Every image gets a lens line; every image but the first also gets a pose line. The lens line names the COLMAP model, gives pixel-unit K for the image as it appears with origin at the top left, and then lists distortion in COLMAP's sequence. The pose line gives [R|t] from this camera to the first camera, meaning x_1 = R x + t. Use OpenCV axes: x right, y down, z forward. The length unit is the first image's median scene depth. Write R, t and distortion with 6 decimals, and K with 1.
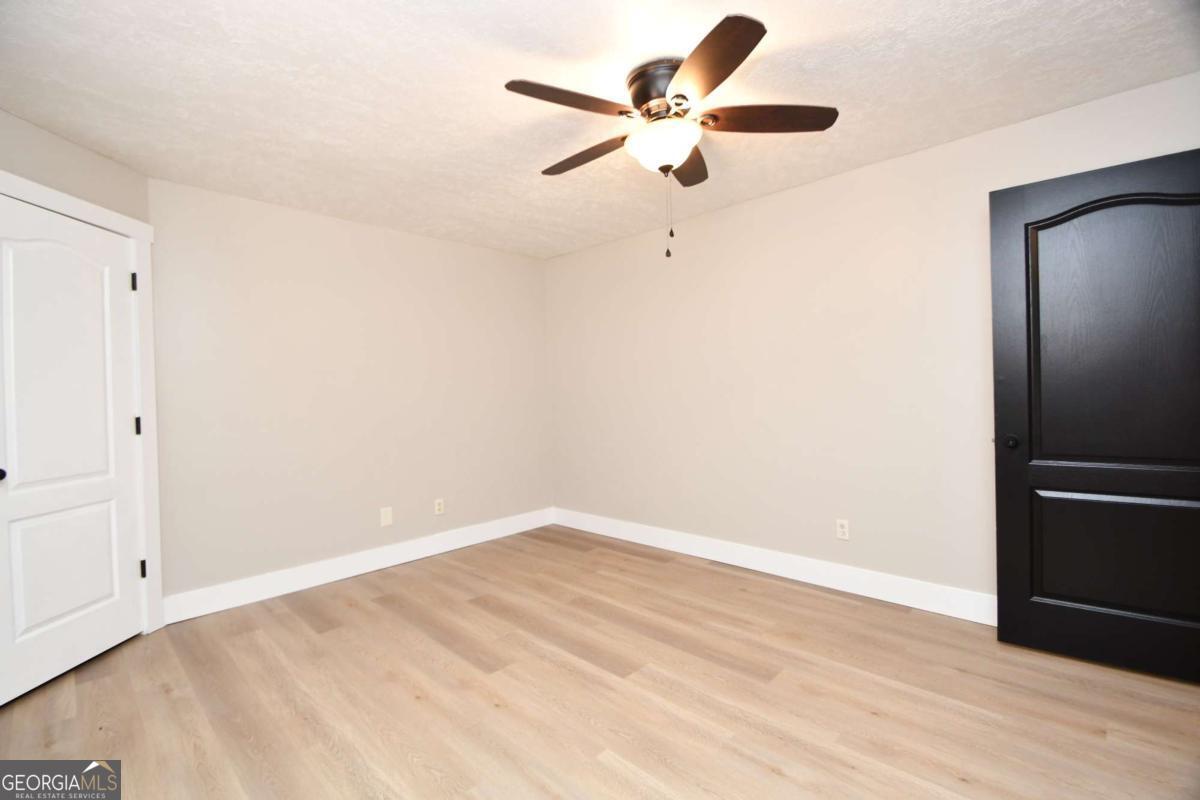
lens RADIAL K [[522.8, 0, 591.2], [0, 522.8, 400.6], [0, 0, 1]] dist [0.014702, -0.017759]
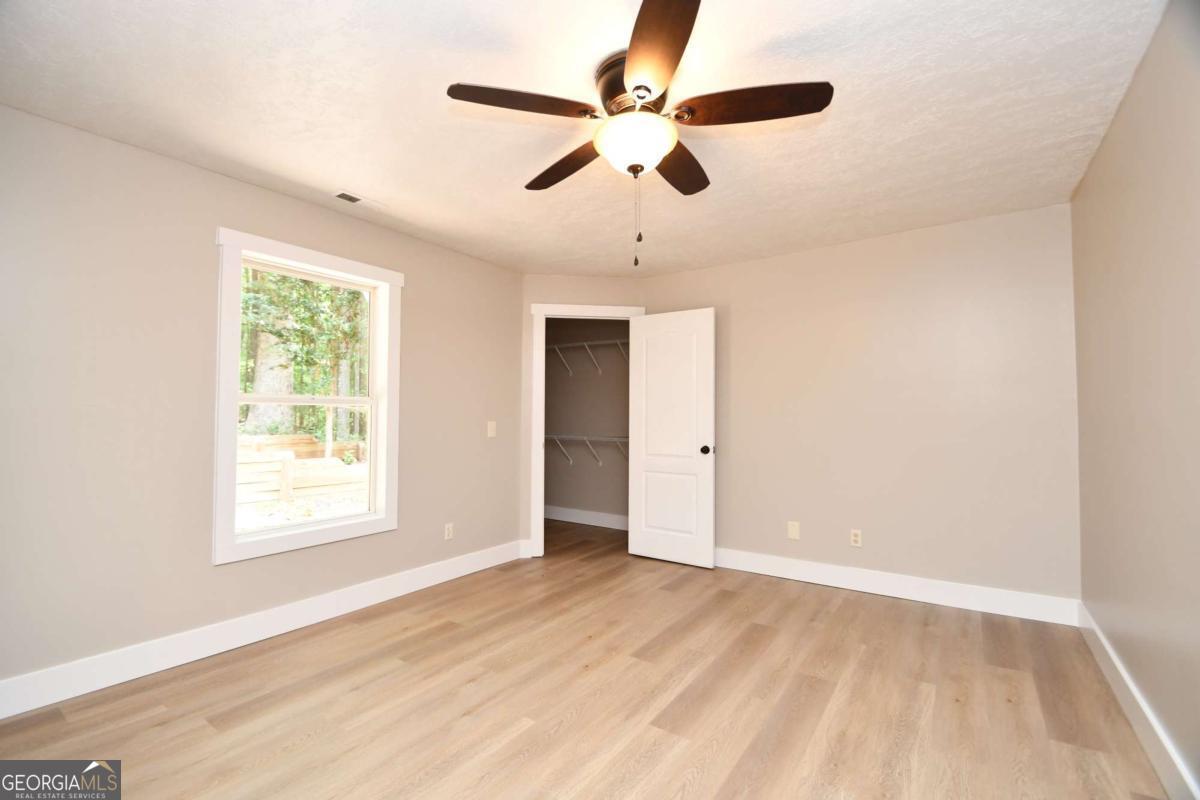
lens RADIAL K [[522.8, 0, 591.2], [0, 522.8, 400.6], [0, 0, 1]] dist [0.014702, -0.017759]
pose [[0.157972, -0.006288, -0.987424, 0.799591], [-0.017892, 0.999797, -0.009229, -0.025140], [0.987282, 0.019125, 0.157827, 0.615609]]
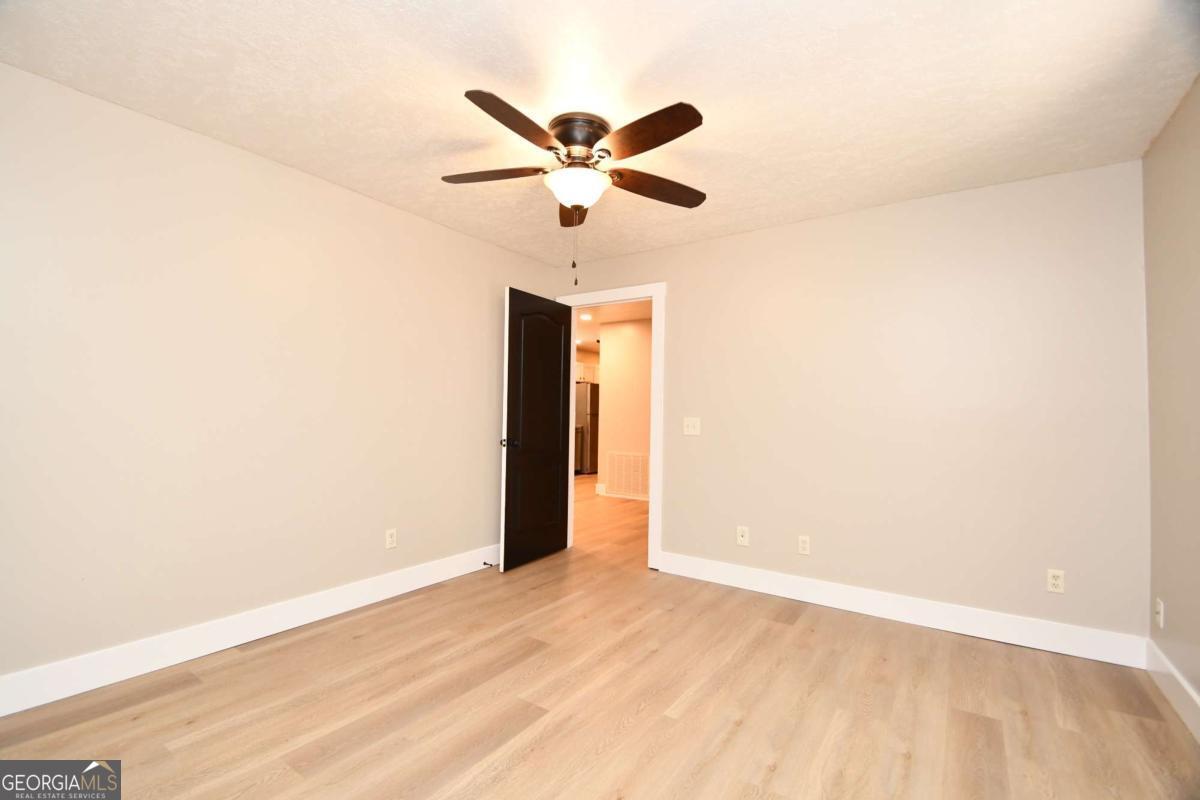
lens RADIAL K [[522.8, 0, 591.2], [0, 522.8, 400.6], [0, 0, 1]] dist [0.014702, -0.017759]
pose [[-0.161355, 0.044338, 0.985900, -0.741408], [0.000151, 0.998991, -0.044902, 0.017412], [-0.986896, -0.007097, -0.161199, 0.897118]]
